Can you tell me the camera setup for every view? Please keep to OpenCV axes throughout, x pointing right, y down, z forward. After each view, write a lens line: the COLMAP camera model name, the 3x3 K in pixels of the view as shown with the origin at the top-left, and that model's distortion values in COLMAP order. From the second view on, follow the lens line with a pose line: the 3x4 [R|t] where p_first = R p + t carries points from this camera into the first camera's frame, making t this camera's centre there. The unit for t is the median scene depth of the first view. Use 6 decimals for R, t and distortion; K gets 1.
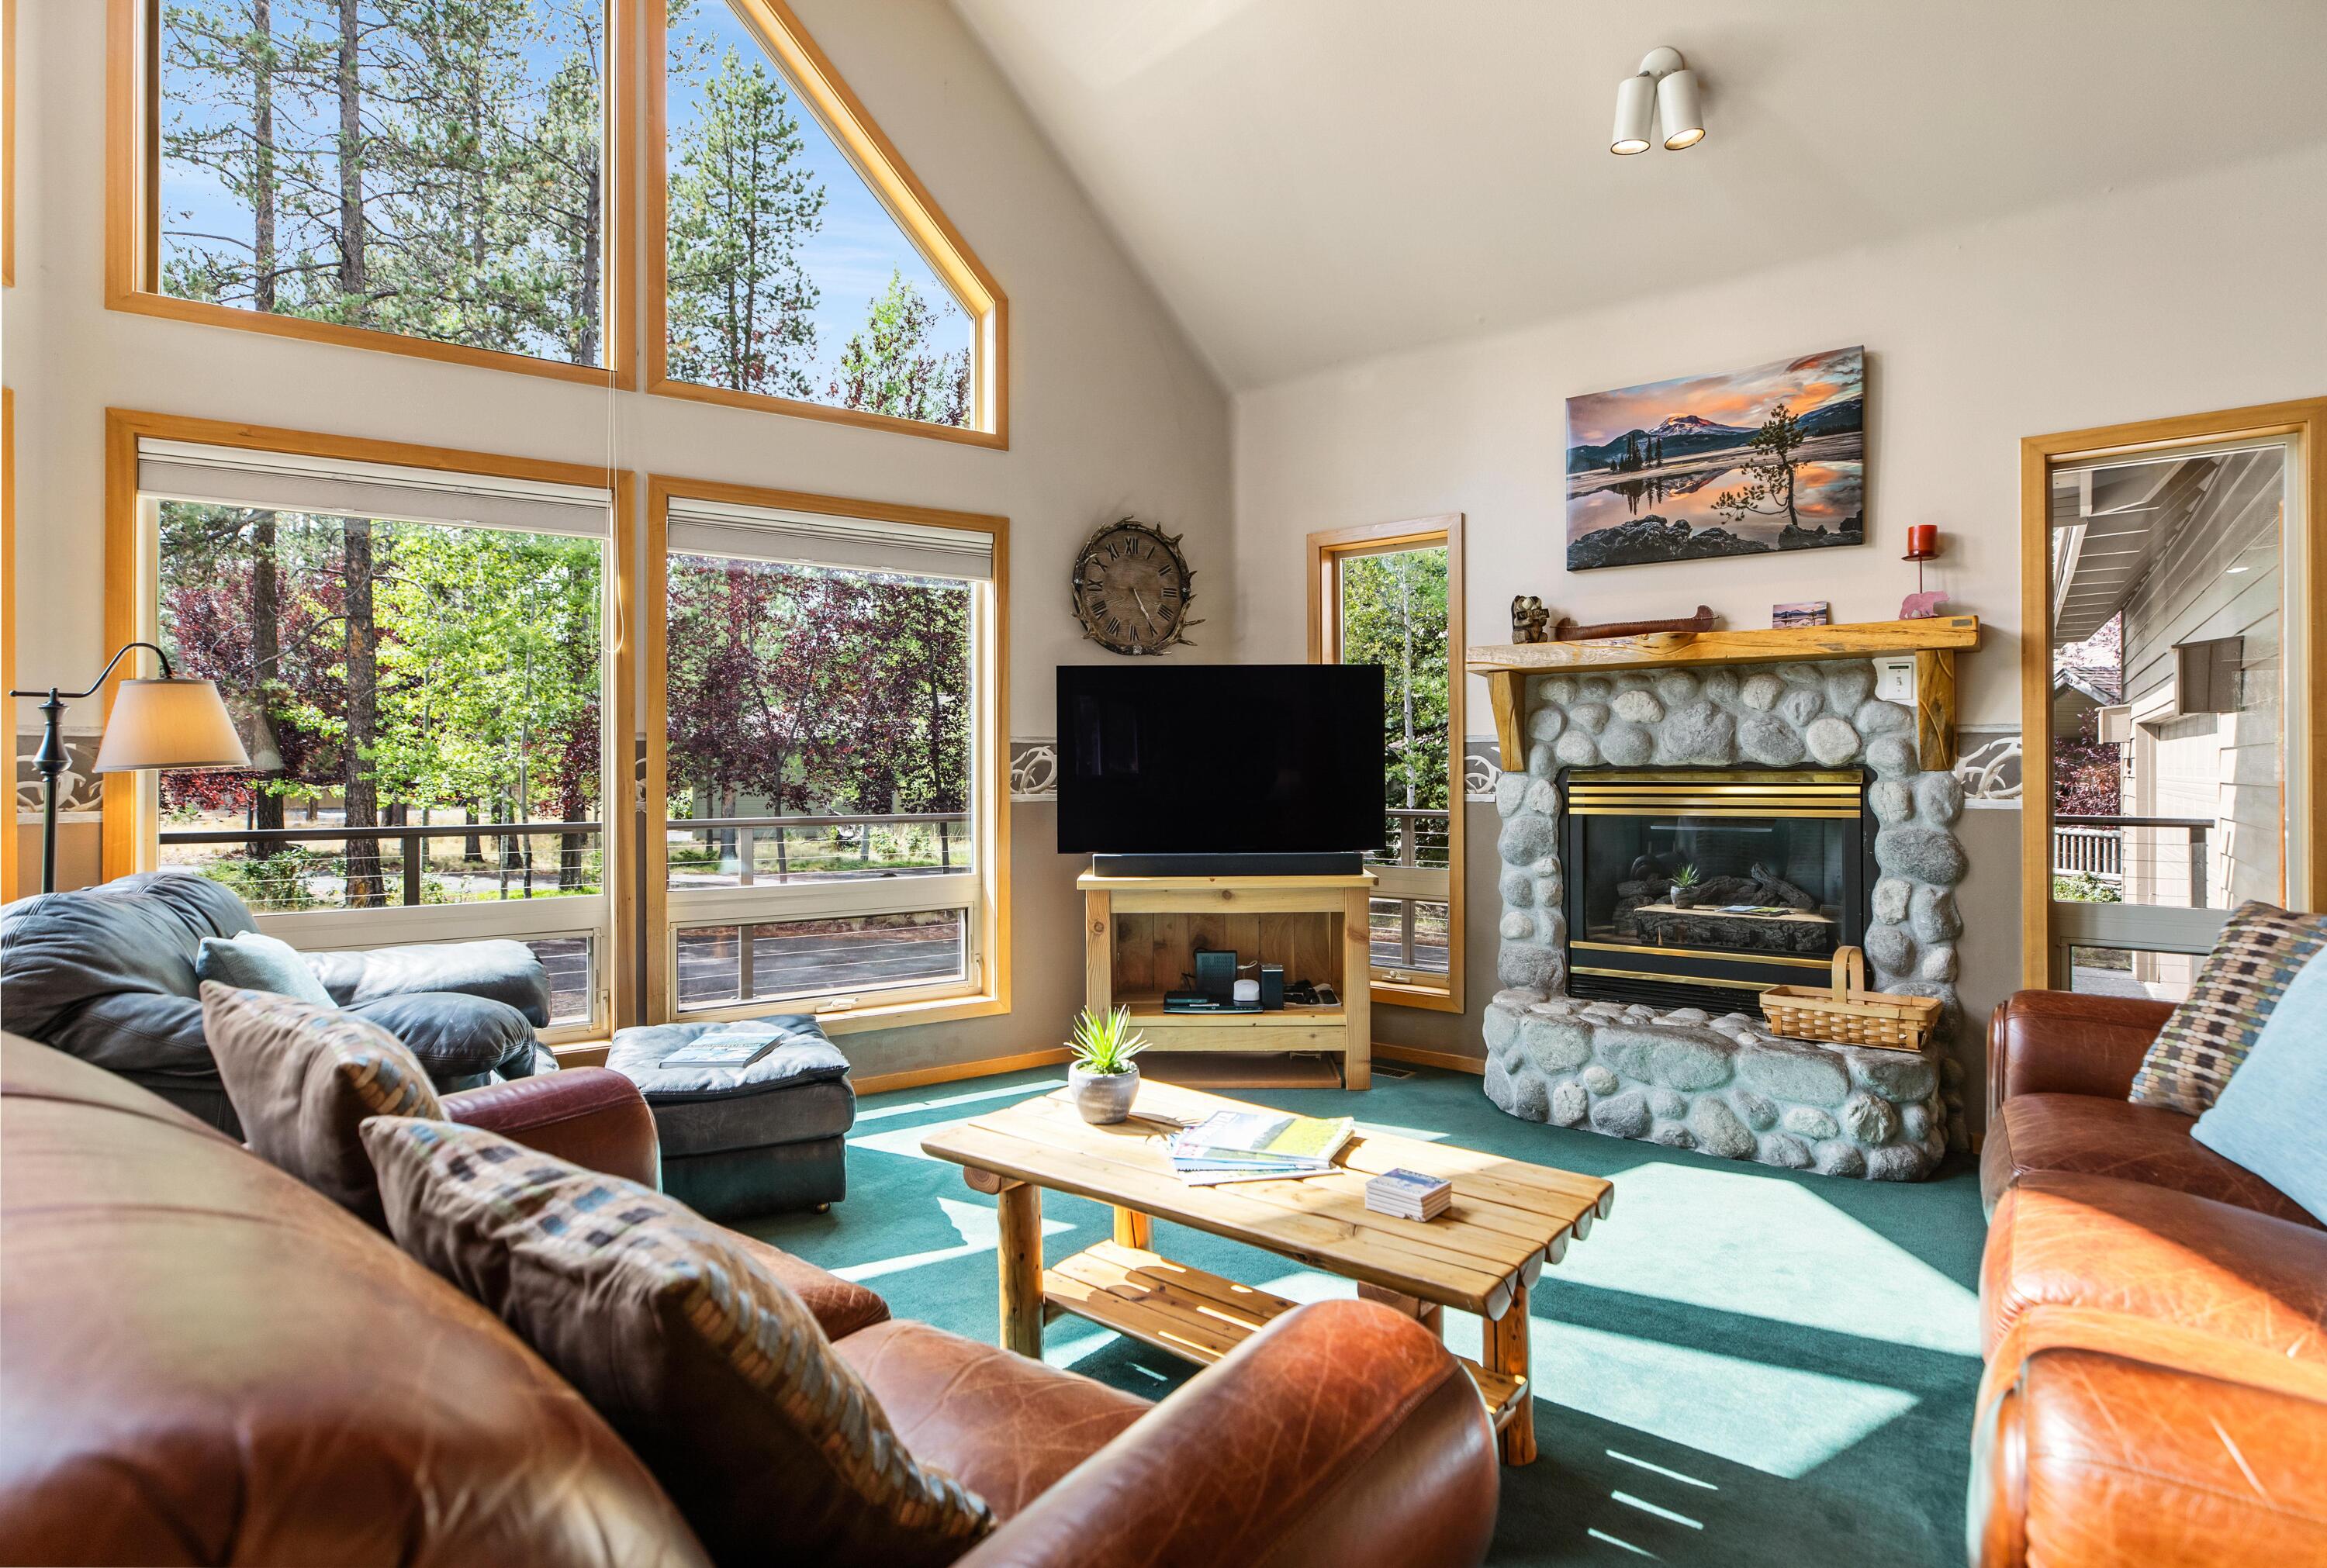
lens RADIAL K [[1147.7, 0, 1173.0], [0, 1147.7, 766.2], [0, 0, 1]] dist [-0.005967, 0.000038]
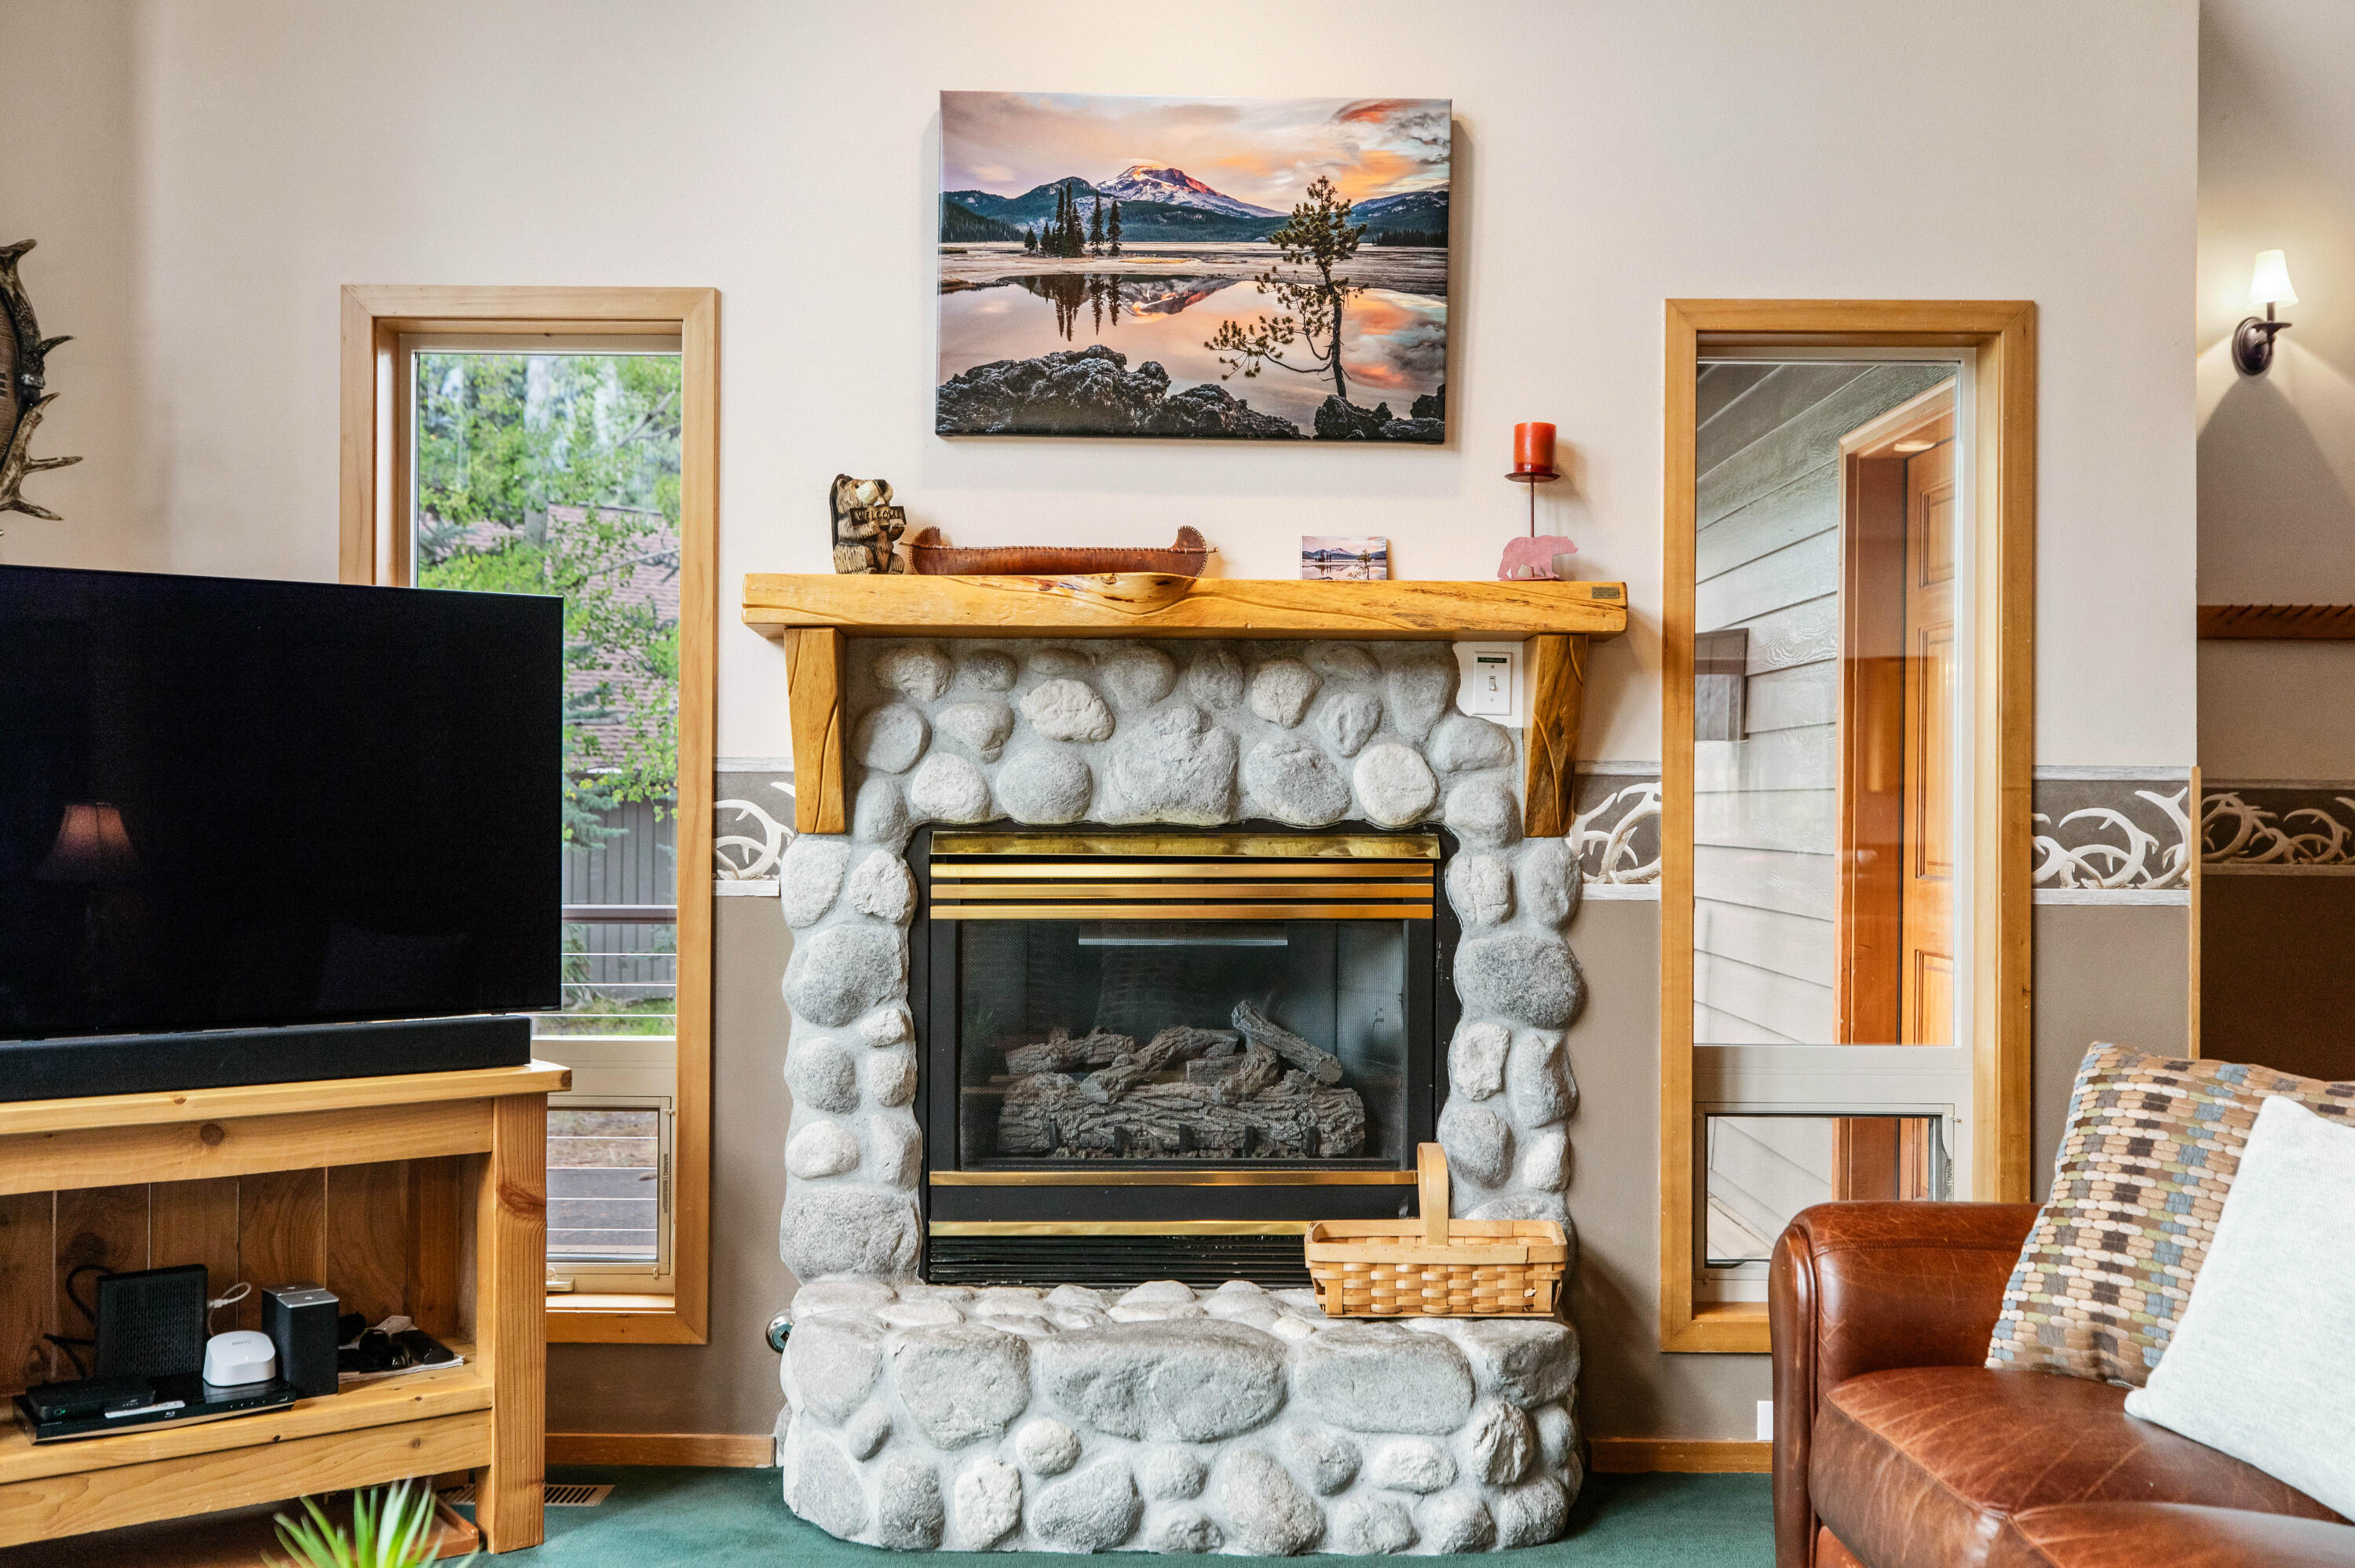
lens RADIAL K [[2303.9, 0, 1177.5], [0, 2303.9, 784.0], [0, 0, 1]] dist [0.002070, 0.003943]
pose [[0.805413, 0.011852, 0.592596, -0.181472], [-0.009338, 0.999930, -0.007307, -0.012072], [-0.592641, 0.000351, 0.805467, 0.136843]]
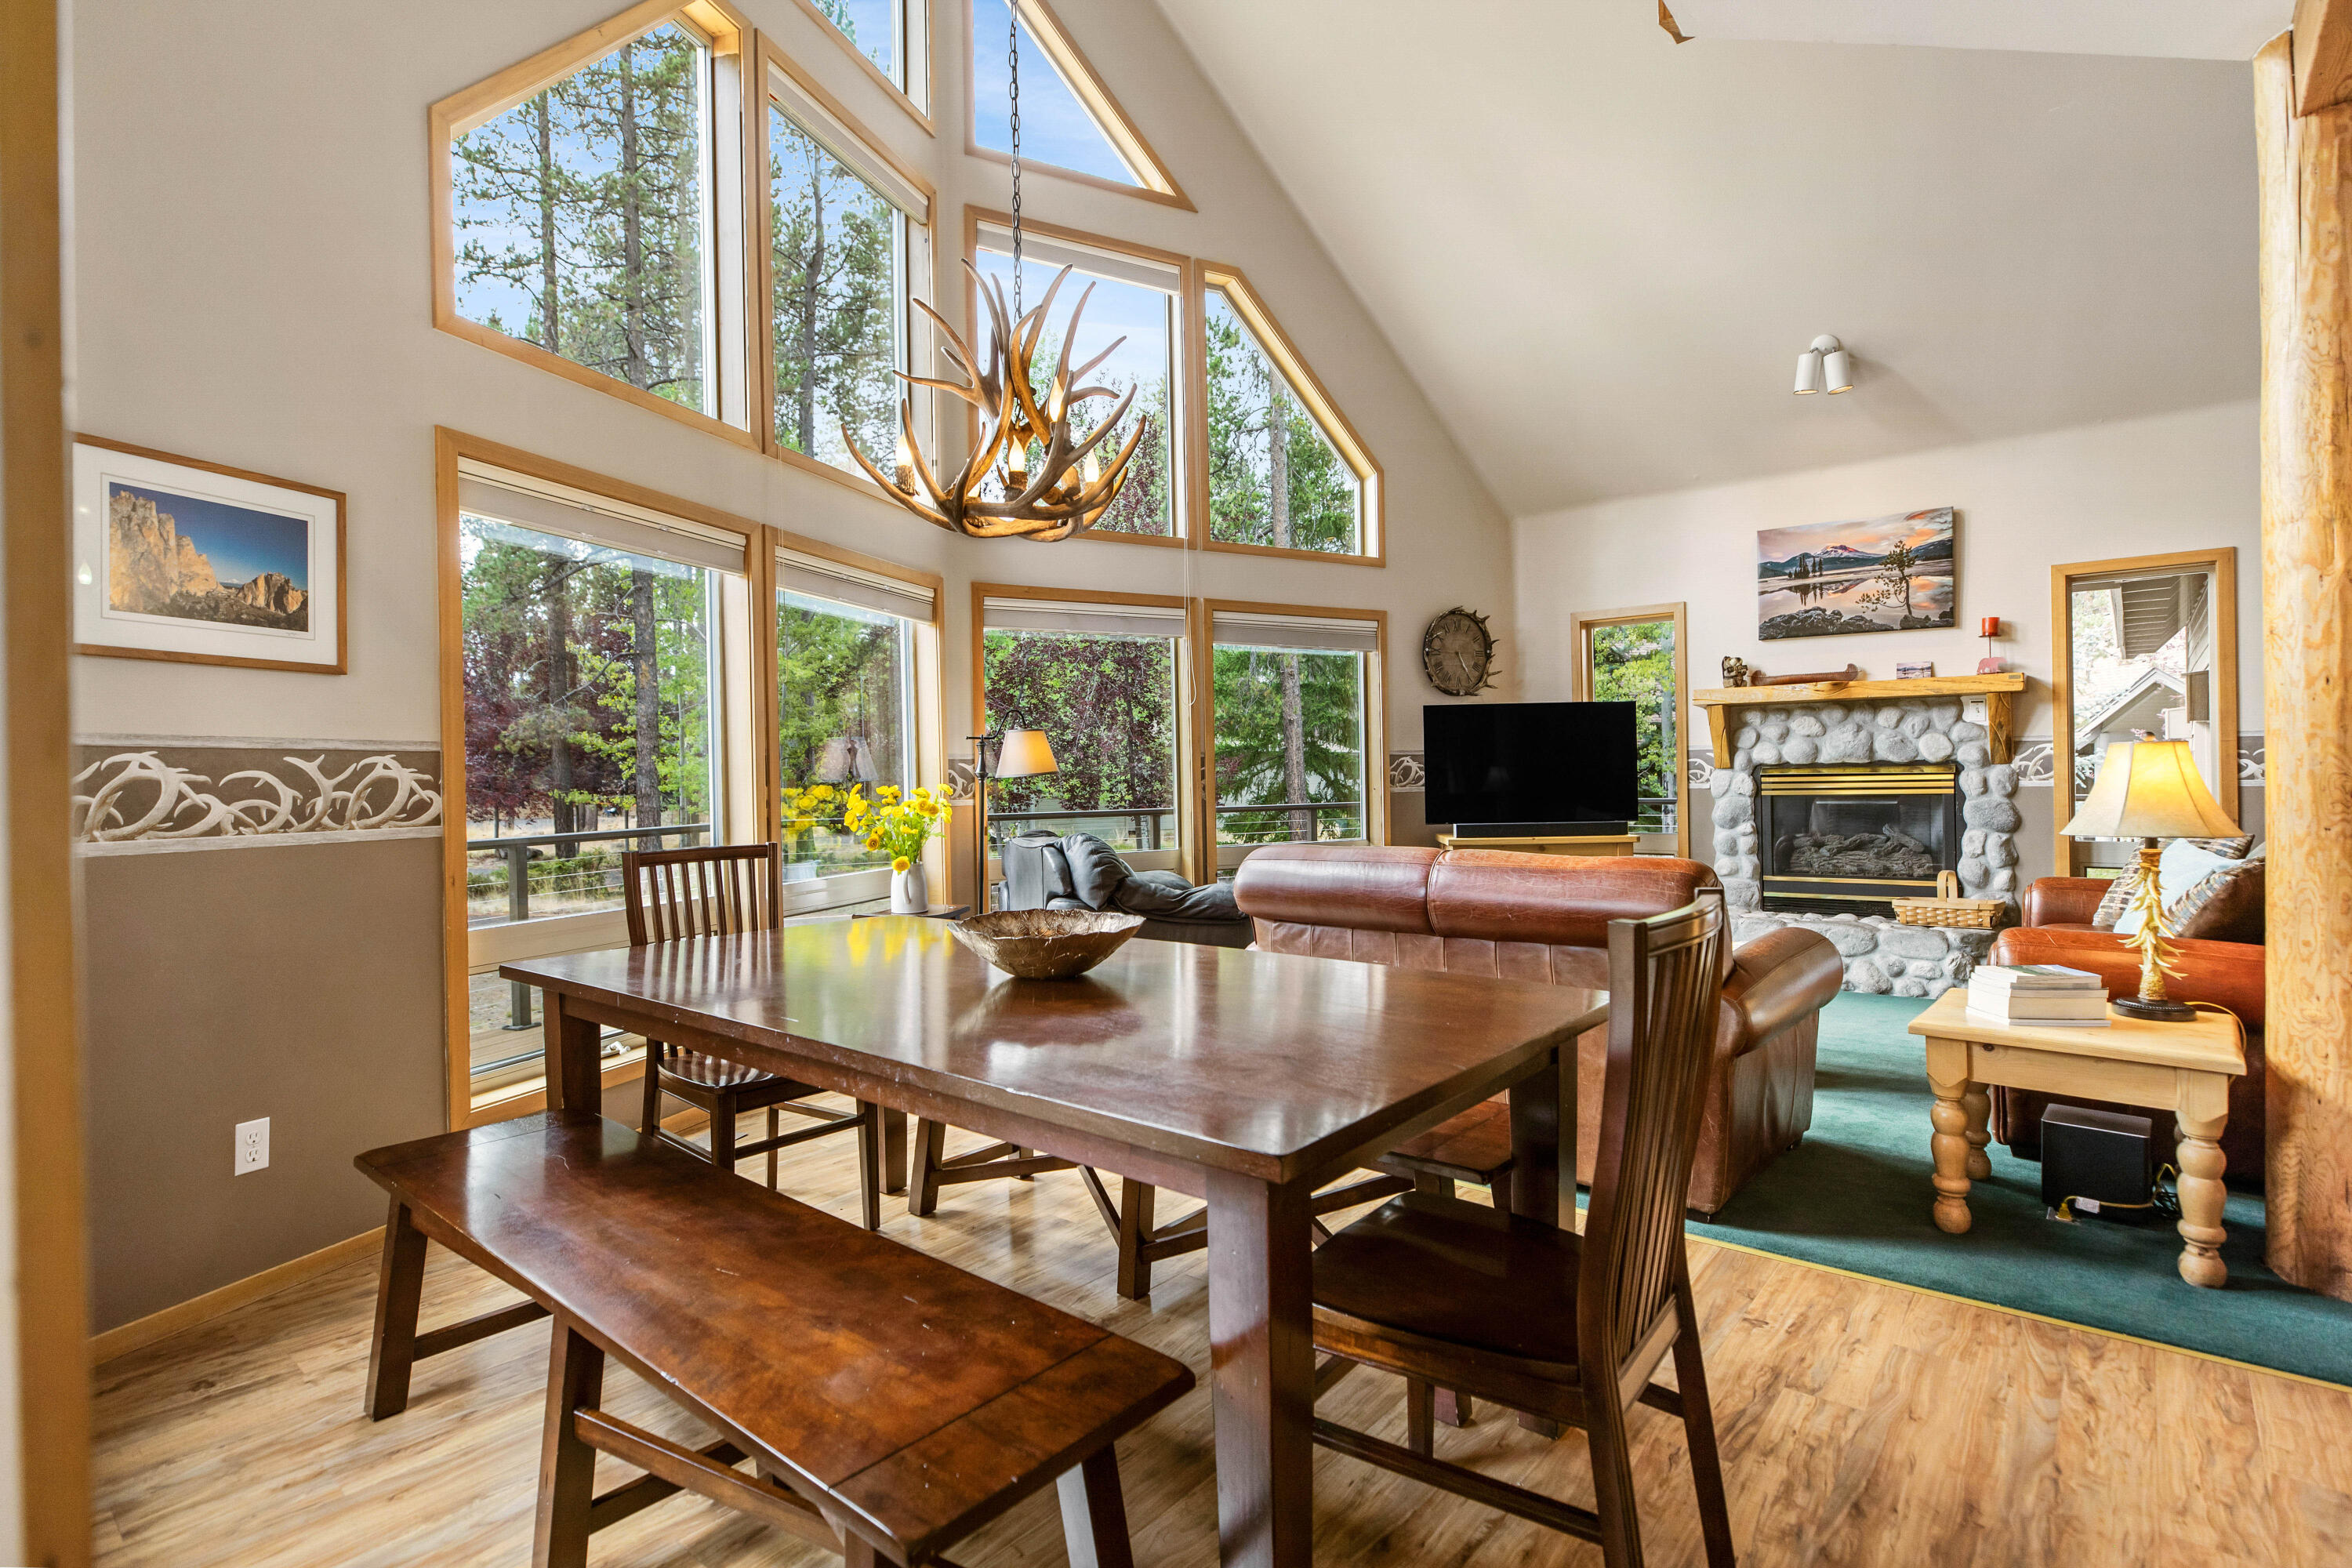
lens RADIAL K [[1149.9, 0, 1171.0], [0, 1149.9, 777.7], [0, 0, 1]] dist [-0.004498, -0.000112]
pose [[0.997802, -0.014920, -0.064567, -0.394017], [0.015371, 0.999861, 0.006484, -0.005143], [0.064461, -0.007462, 0.997892, -0.680396]]
